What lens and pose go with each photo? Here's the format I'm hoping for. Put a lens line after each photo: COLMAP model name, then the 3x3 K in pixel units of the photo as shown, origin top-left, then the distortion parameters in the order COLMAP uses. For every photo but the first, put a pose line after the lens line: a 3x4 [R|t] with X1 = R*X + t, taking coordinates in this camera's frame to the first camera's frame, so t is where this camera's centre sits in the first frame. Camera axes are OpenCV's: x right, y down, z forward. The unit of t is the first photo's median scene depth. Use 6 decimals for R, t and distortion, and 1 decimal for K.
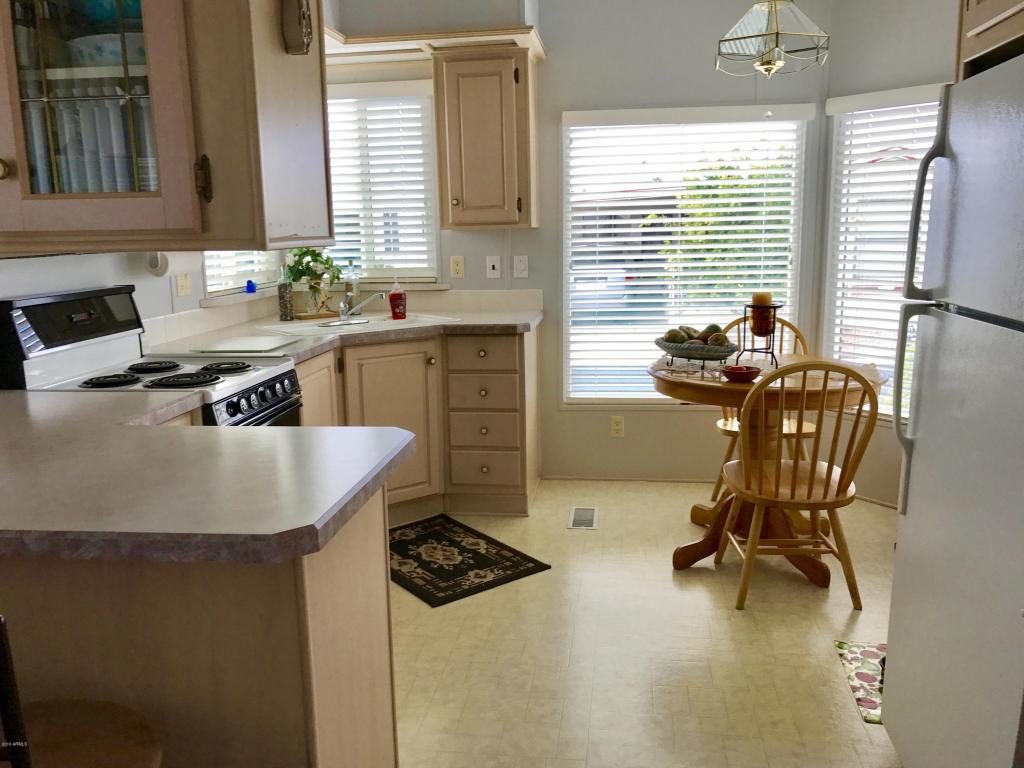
lens RADIAL K [[836.3, 0, 507.4], [0, 836.3, 383.3], [0, 0, 1]] dist [0.033409, -0.042628]
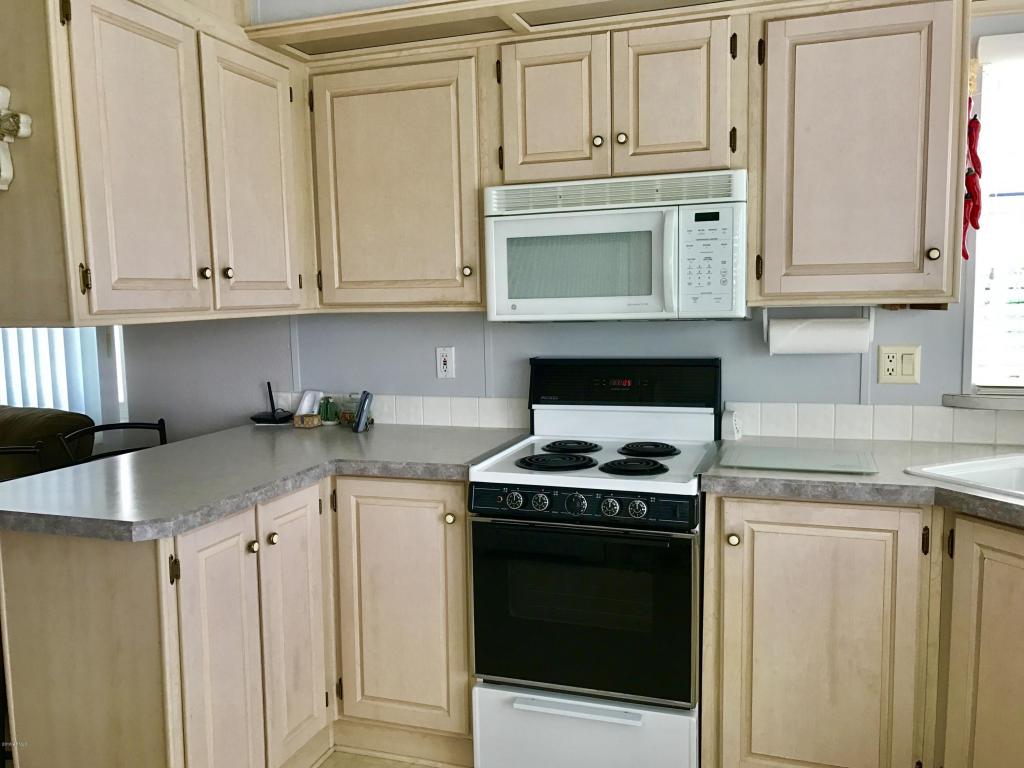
lens RADIAL K [[836.3, 0, 514.1], [0, 836.3, 381.9], [0, 0, 1]] dist [0.033409, -0.042628]
pose [[-0.185135, 0.124866, -0.974748, 0.347161], [-0.159244, 0.974973, 0.155141, -0.152148], [0.969725, 0.183944, -0.160618, 0.734484]]
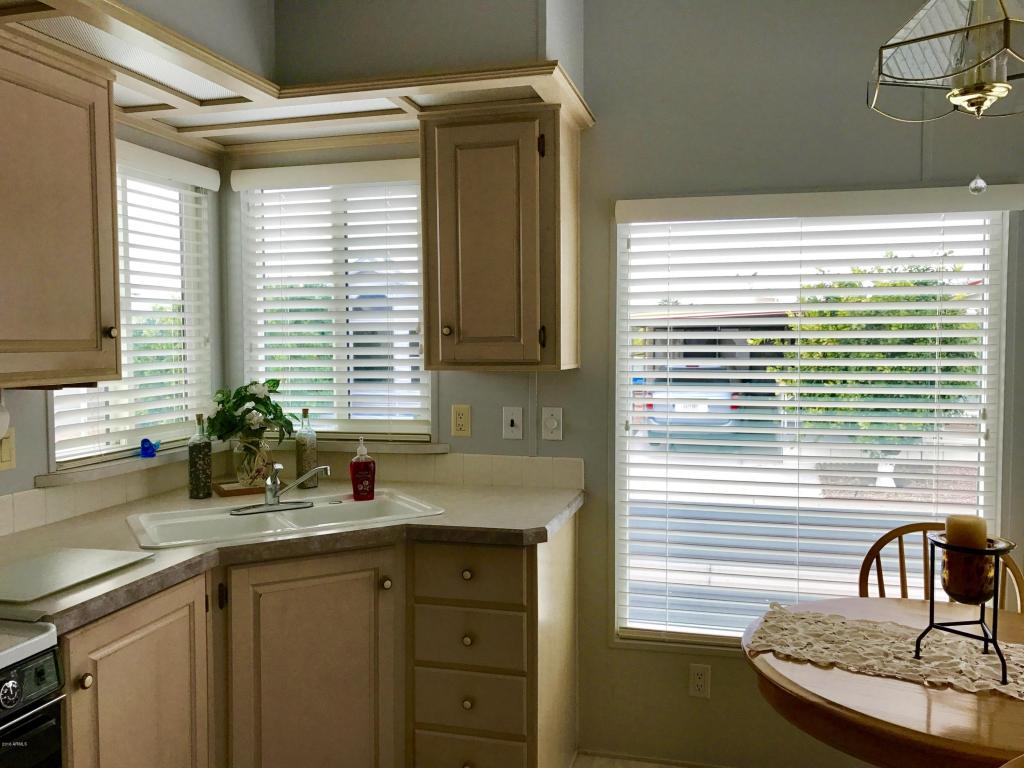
lens RADIAL K [[836.3, 0, 510.3], [0, 836.3, 379.9], [0, 0, 1]] dist [0.033409, -0.042628]
pose [[0.992306, 0.023164, -0.121626, 0.071677], [-0.039183, 0.990606, -0.131014, -0.097256], [0.117449, 0.134771, 0.983892, 0.376264]]
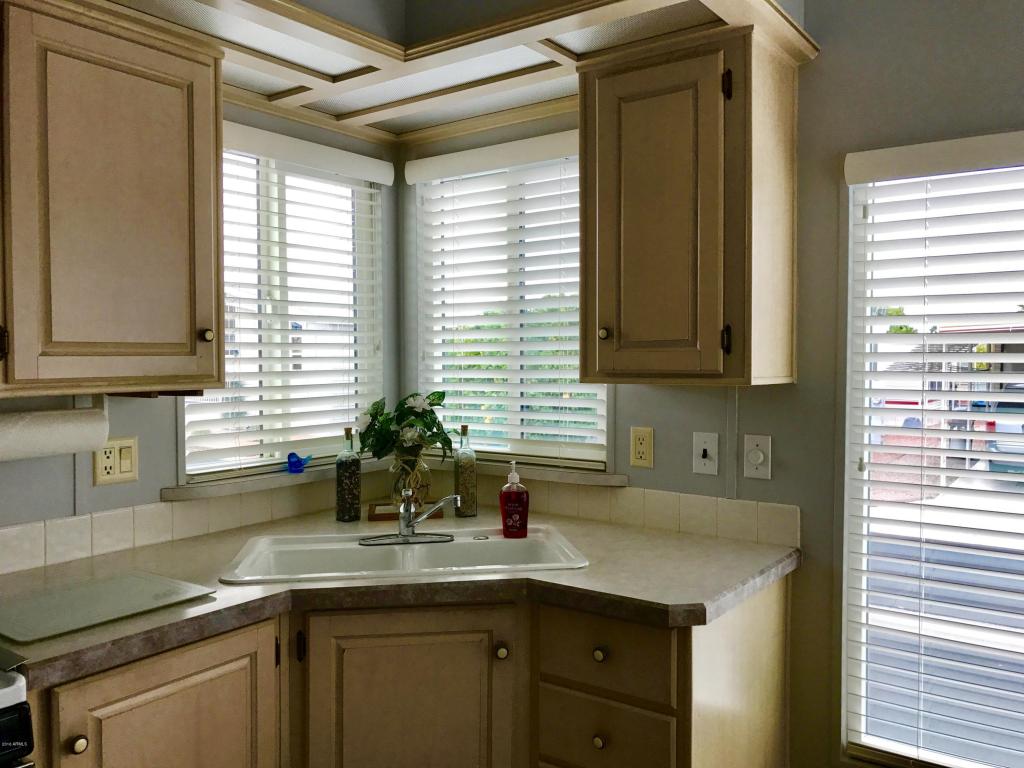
lens RADIAL K [[836.3, 0, 511.1], [0, 836.3, 379.3], [0, 0, 1]] dist [0.033409, -0.042628]
pose [[0.882694, 0.034208, -0.468701, 0.137441], [-0.103269, 0.987088, -0.122443, -0.123138], [0.458461, 0.156482, 0.874830, 0.542516]]
